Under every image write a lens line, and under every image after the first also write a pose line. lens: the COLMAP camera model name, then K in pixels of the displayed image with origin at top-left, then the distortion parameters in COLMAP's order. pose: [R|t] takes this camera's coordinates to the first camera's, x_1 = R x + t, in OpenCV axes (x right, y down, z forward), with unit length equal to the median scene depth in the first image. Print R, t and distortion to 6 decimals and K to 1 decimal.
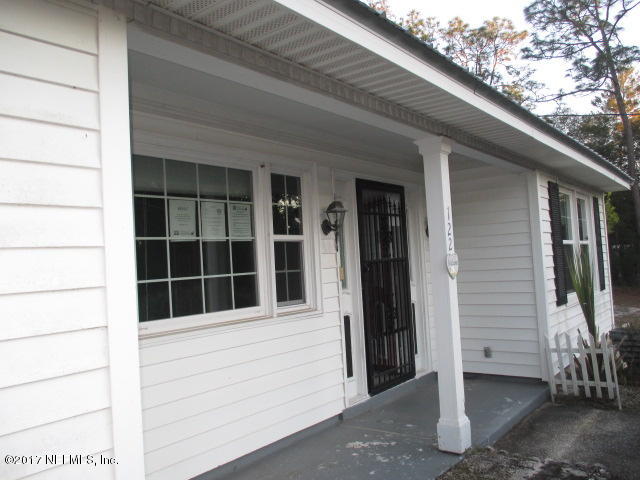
lens RADIAL K [[547.8, 0, 320.2], [0, 547.8, 244.2], [0, 0, 1]] dist [0.015915, 0.004682]
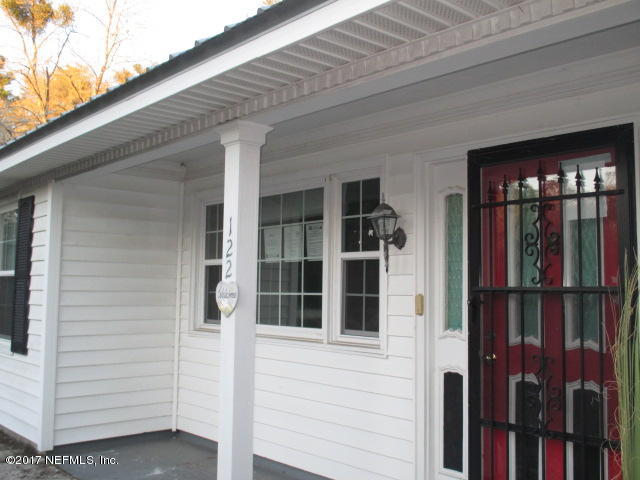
lens RADIAL K [[666.9, 0, 319.6], [0, 666.9, 236.3], [0, 0, 1]] dist [-0.054405, 0.000000]
pose [[-0.186860, -0.025746, -0.982049, 1.047644], [0.035249, 0.998837, -0.032893, -0.010003], [0.981754, -0.040763, -0.185735, 1.240293]]
